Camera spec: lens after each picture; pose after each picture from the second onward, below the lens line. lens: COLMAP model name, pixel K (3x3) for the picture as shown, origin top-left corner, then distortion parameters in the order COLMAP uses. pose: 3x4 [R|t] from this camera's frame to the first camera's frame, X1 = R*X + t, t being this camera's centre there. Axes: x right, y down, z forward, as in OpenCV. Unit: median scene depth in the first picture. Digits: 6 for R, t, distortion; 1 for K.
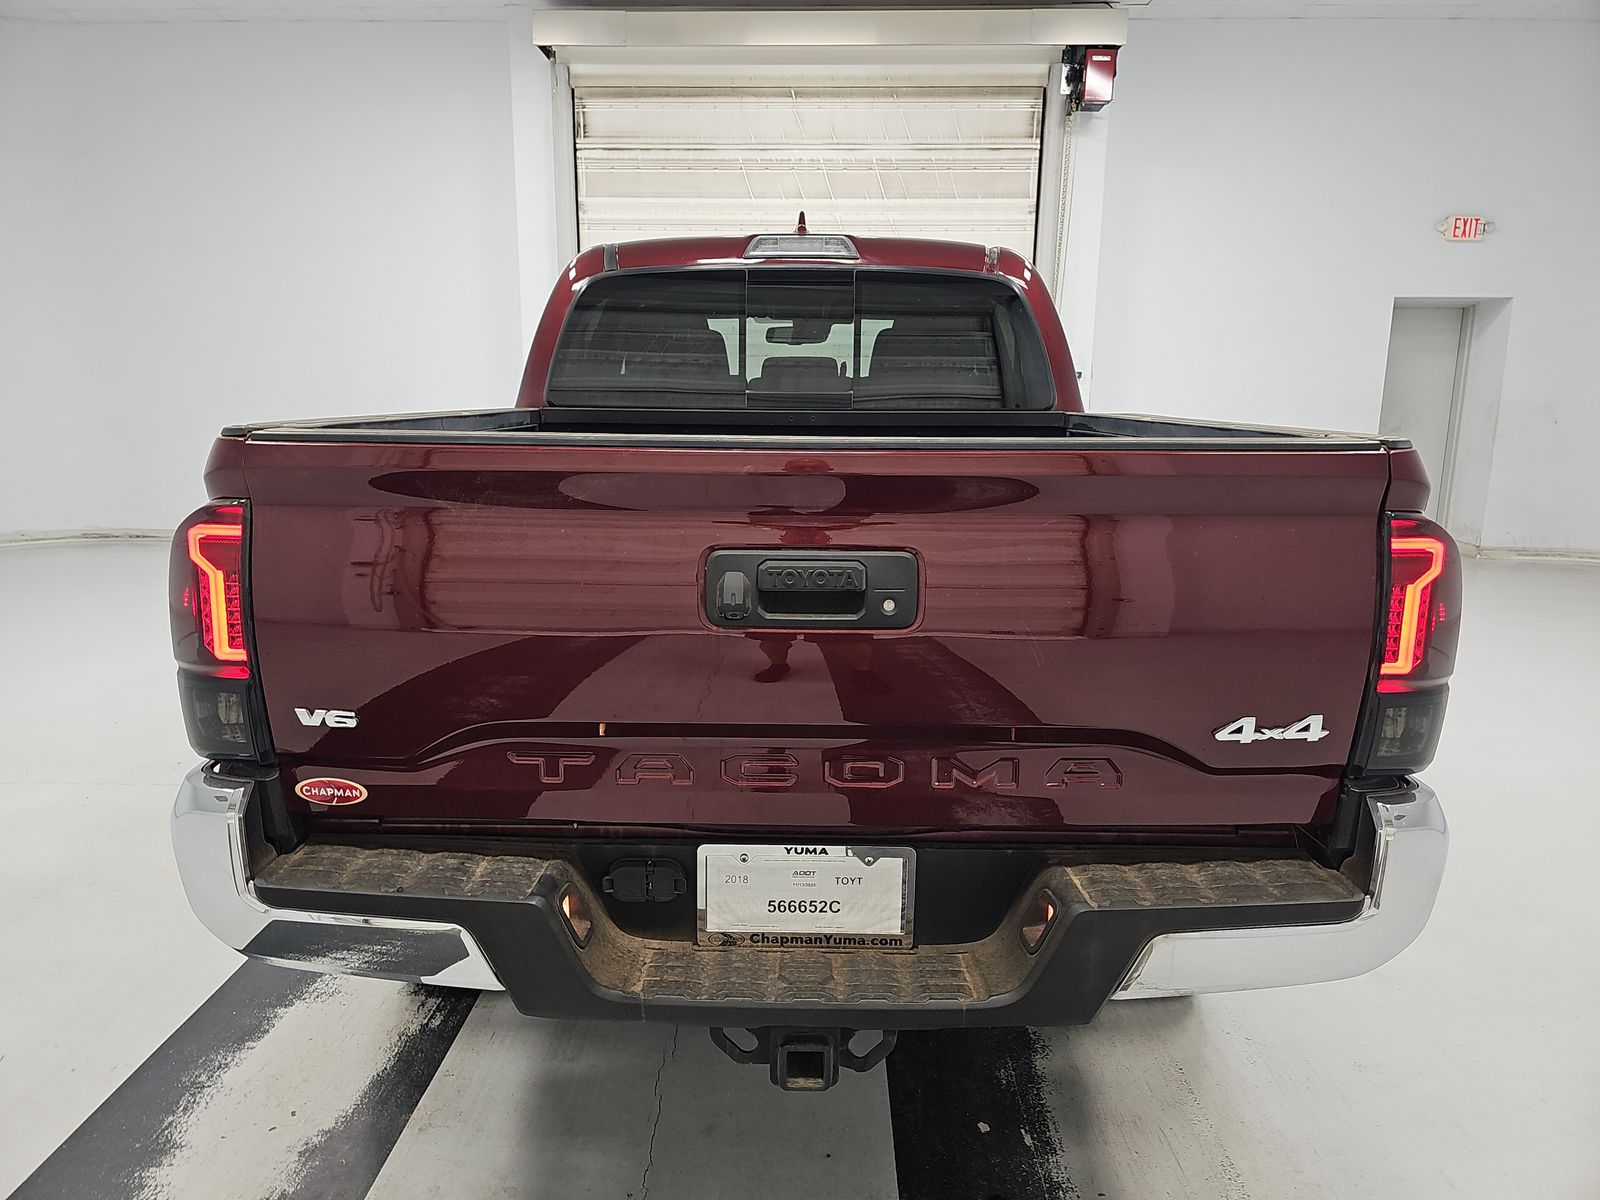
lens RADIAL K [[1072.9, 0, 793.8], [0, 1072.9, 596.8], [0, 0, 1]] dist [0.054617, -0.043079]
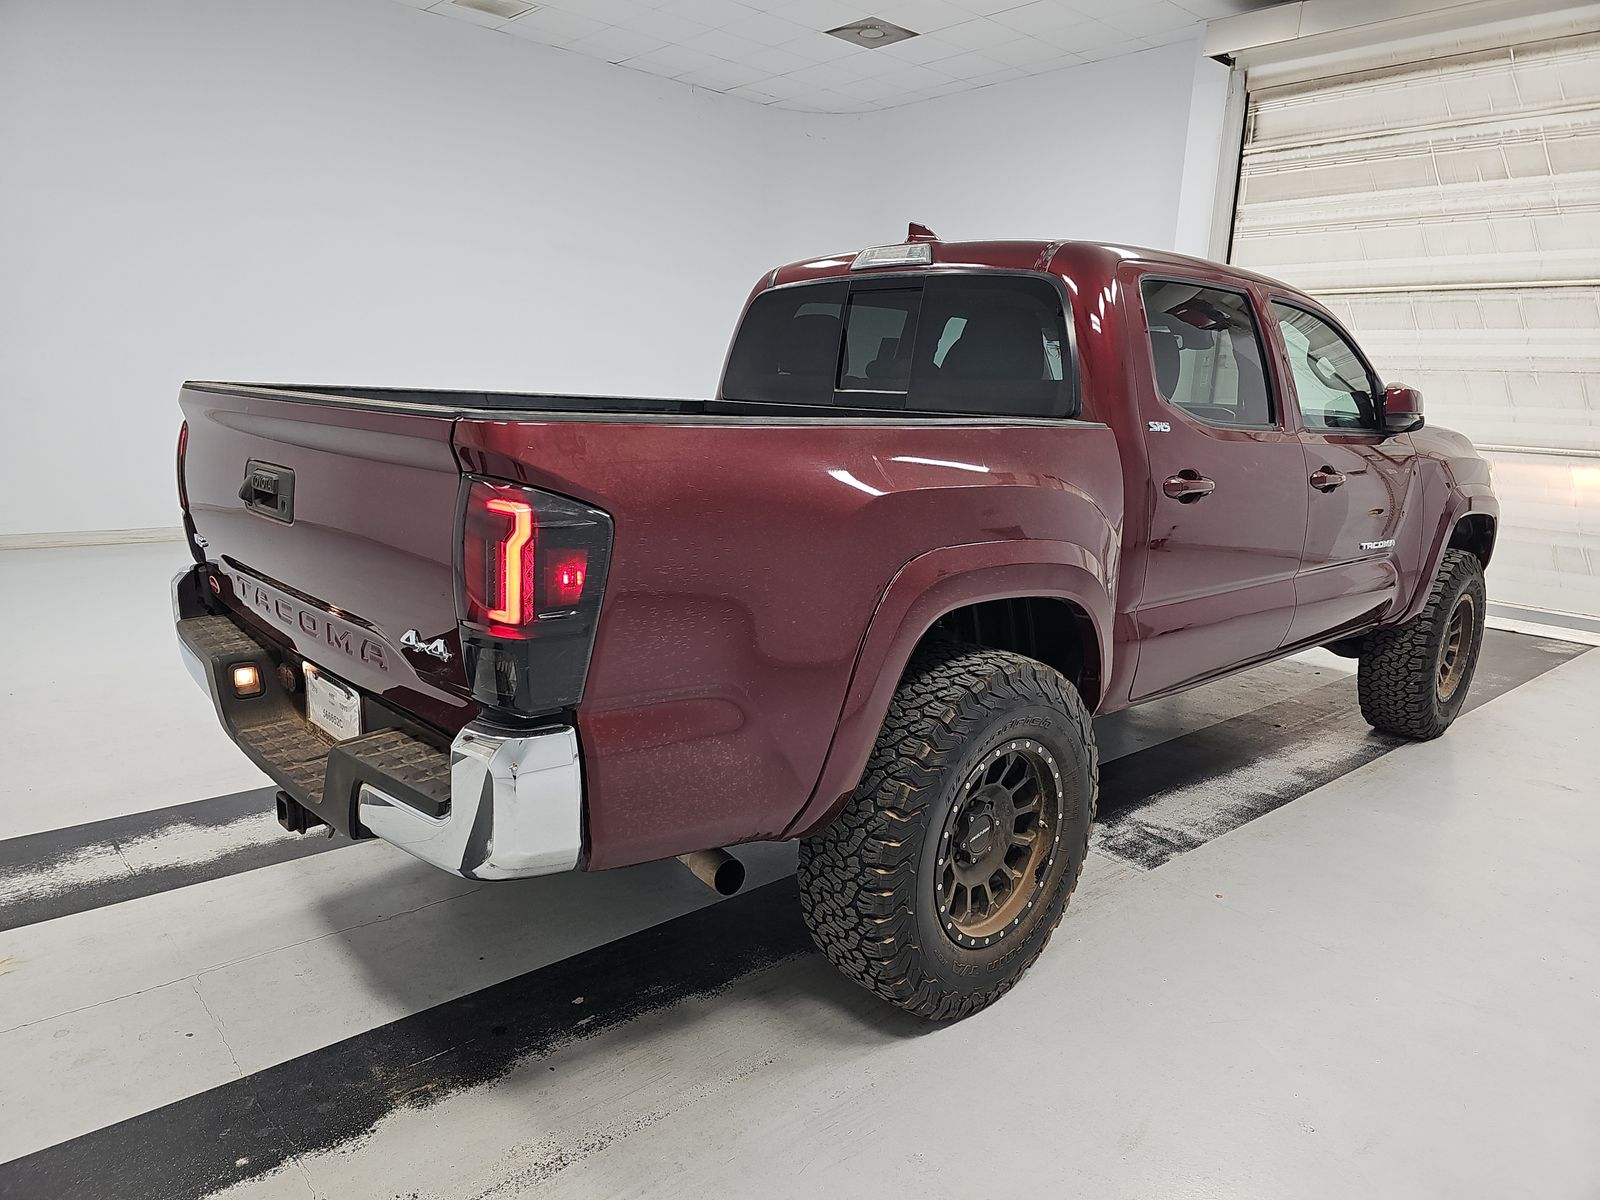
lens RADIAL K [[1072.9, 0, 793.8], [0, 1072.9, 596.8], [0, 0, 1]] dist [0.054617, -0.043079]
pose [[0.688747, 0.162371, -0.706586, 0.608666], [-0.175302, 0.982977, 0.055008, -0.026854], [0.703489, 0.085980, 0.705486, 0.165781]]
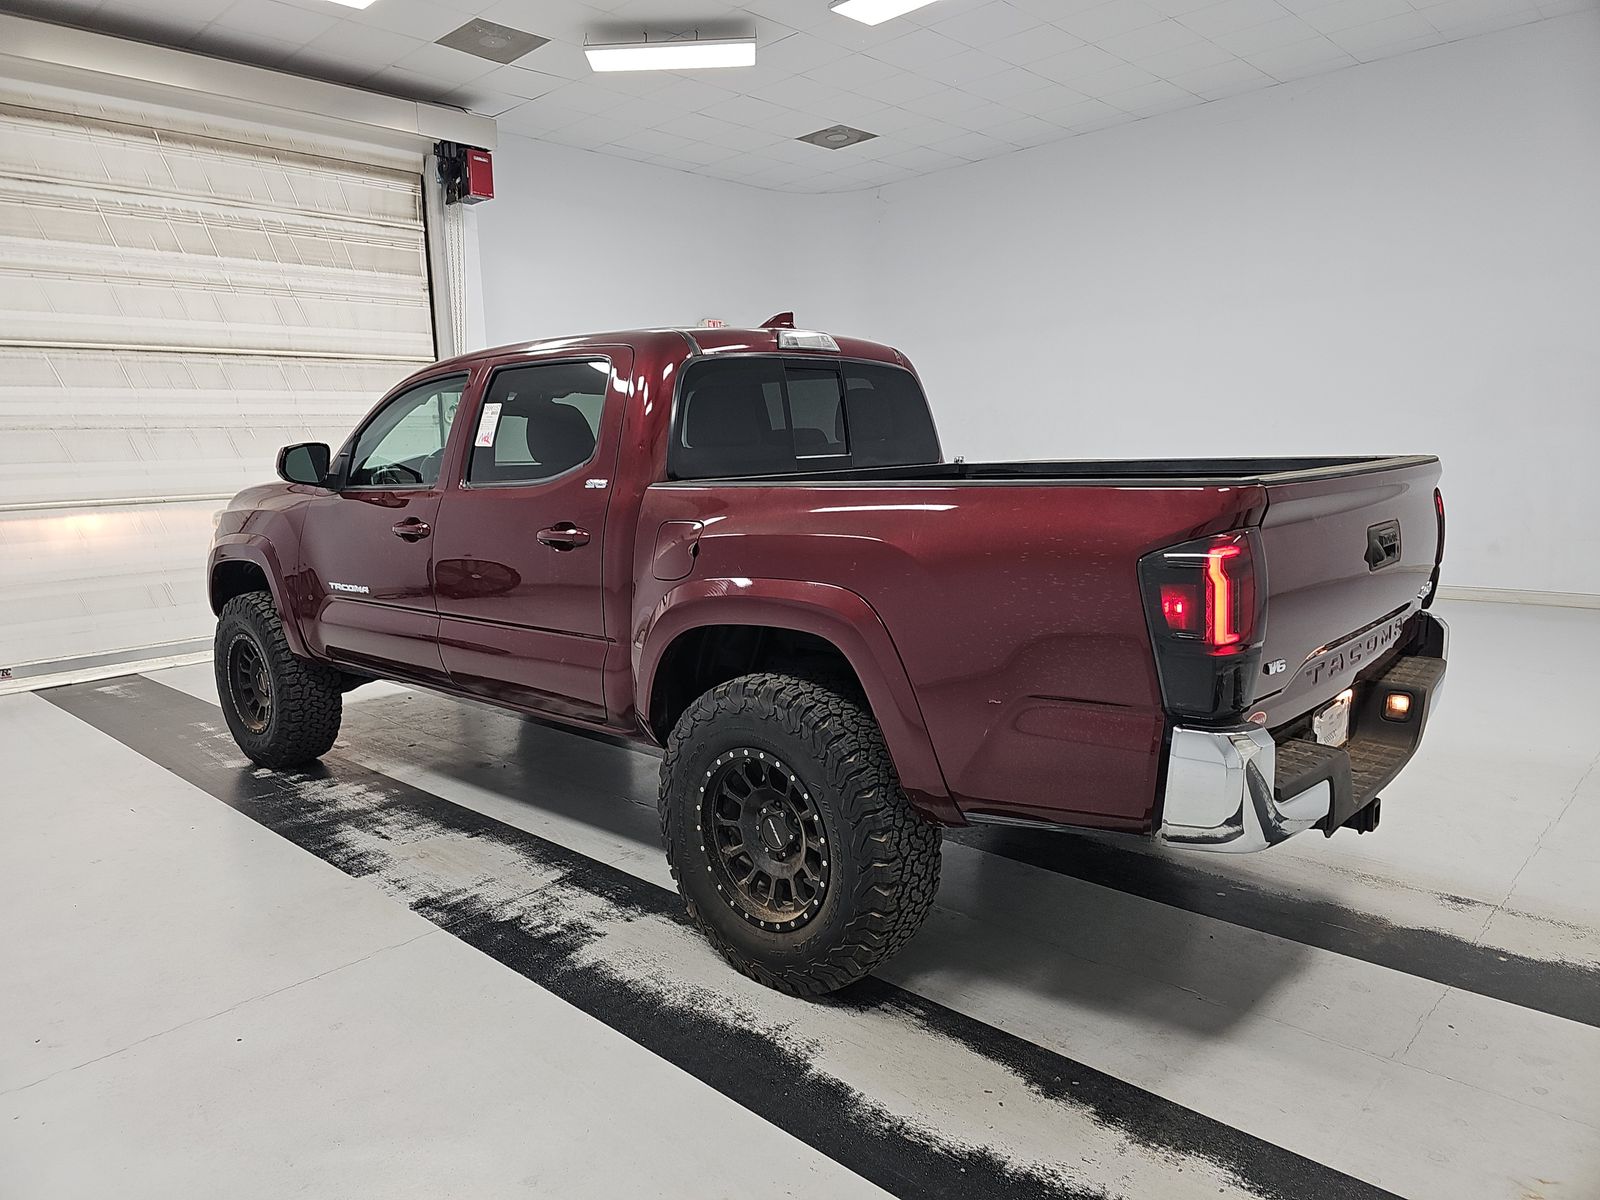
lens RADIAL K [[1039.7, 0, 795.4], [0, 1039.7, 598.6], [0, 0, 1]] dist [0.044808, -0.042435]
pose [[0.670644, -0.138764, 0.728684, -0.726289], [0.178100, 0.983734, 0.023418, -0.049558], [-0.720081, 0.114074, 0.684449, 0.189853]]
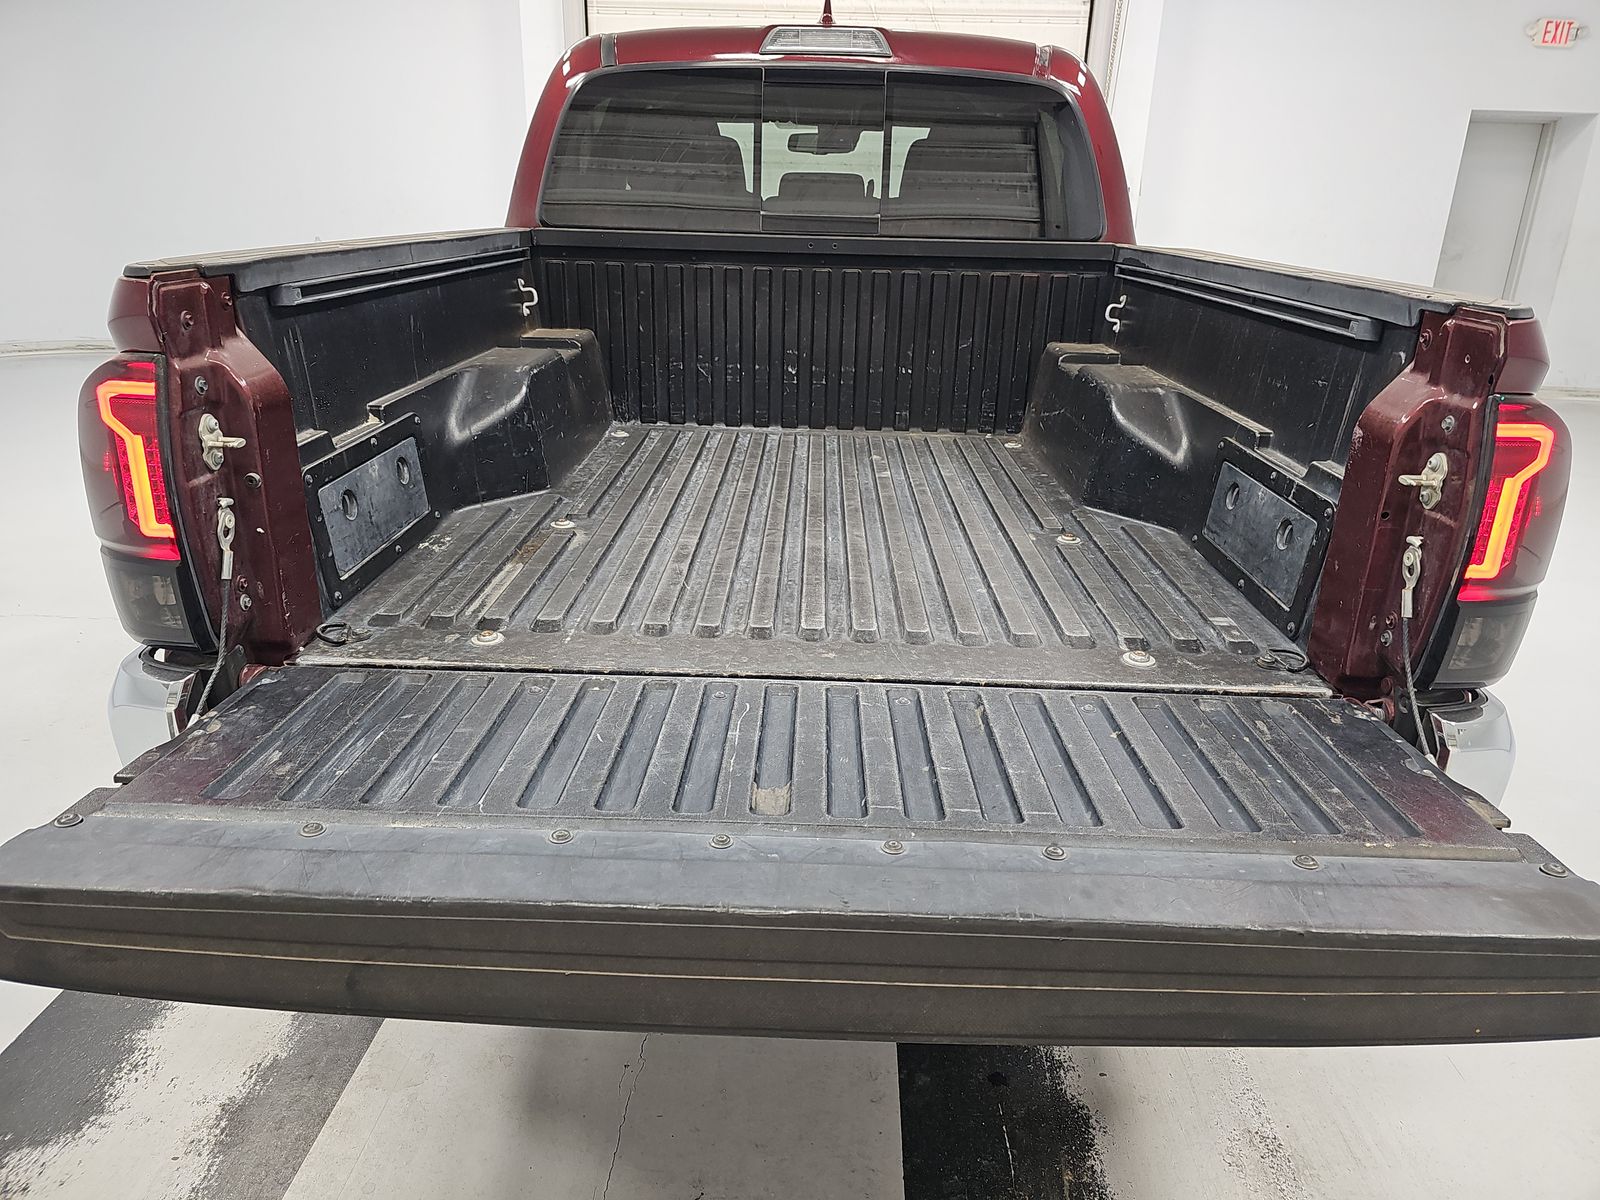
lens RADIAL K [[1093.9, 0, 806.8], [0, 1093.9, 601.5], [0, 0, 1]] dist [0.051962, -0.048105]
pose [[0.999762, 0.021534, -0.003474, 0.003967], [-0.020714, 0.987191, 0.158191, -0.016272], [0.006836, -0.158081, 0.987402, 0.040613]]
